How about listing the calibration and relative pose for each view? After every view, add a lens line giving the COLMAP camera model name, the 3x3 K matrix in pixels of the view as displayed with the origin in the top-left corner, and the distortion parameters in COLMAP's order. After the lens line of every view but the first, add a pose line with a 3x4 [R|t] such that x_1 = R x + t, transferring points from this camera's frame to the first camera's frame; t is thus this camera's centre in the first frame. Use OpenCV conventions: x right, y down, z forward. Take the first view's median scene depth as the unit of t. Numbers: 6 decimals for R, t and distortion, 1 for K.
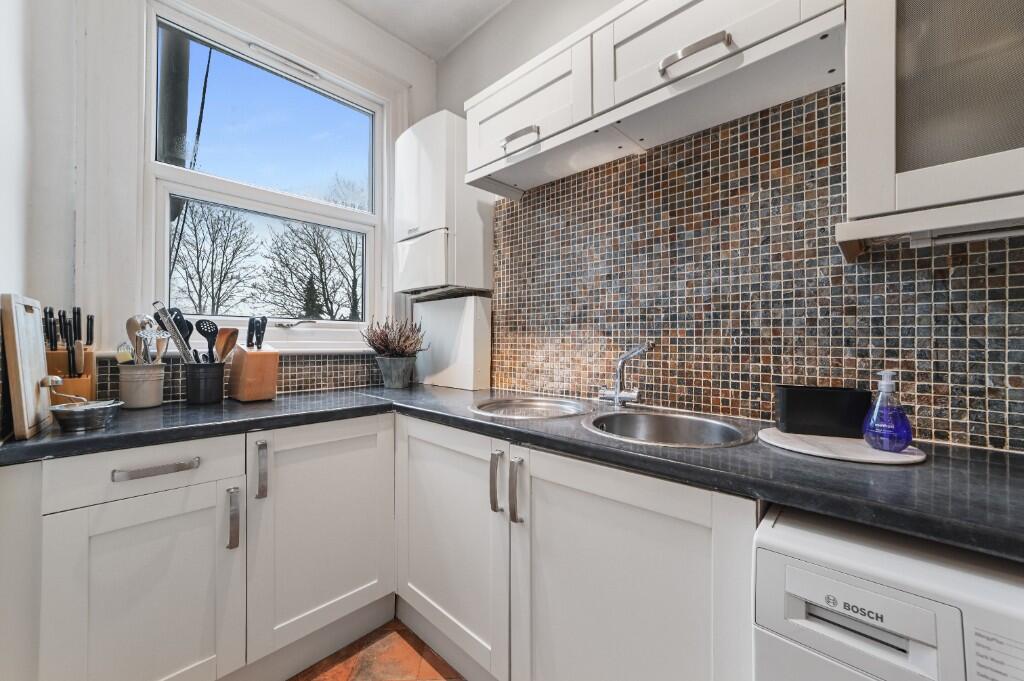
lens RADIAL K [[399.4, 0, 509.4], [0, 399.4, 338.8], [0, 0, 1]] dist [-0.022869, 0.009614]
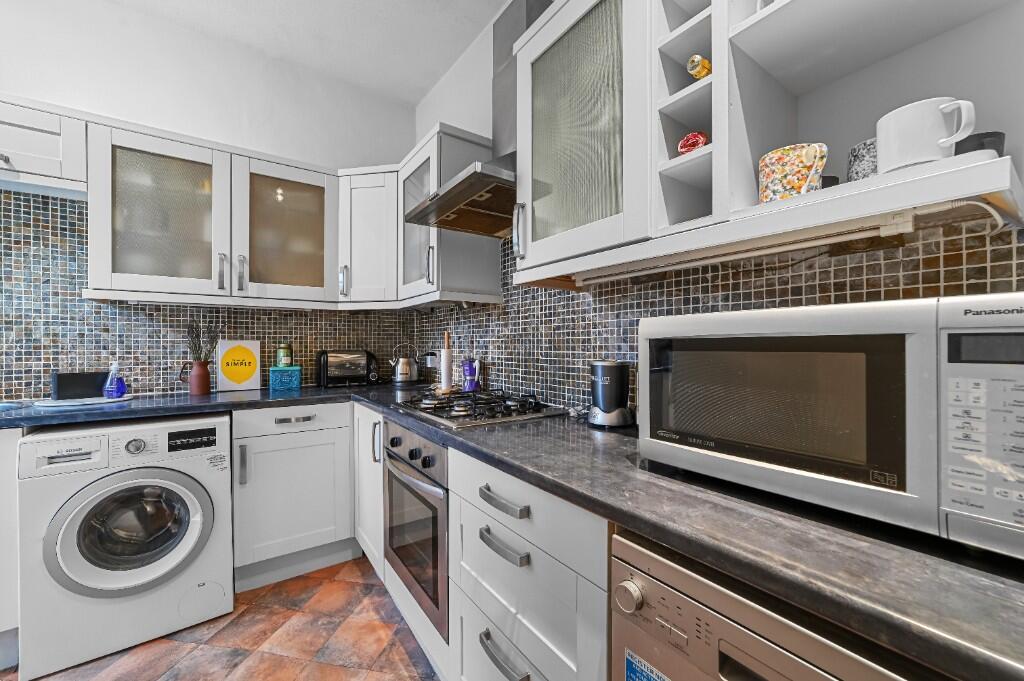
lens RADIAL K [[402.7, 0, 512.5], [0, 402.7, 344.0], [0, 0, 1]] dist [-0.023602, 0.010108]
pose [[0.198928, -0.003293, 0.980009, -0.363285], [-0.003322, 0.999986, 0.004035, -0.012957], [-0.980008, -0.004058, 0.198914, -0.777609]]
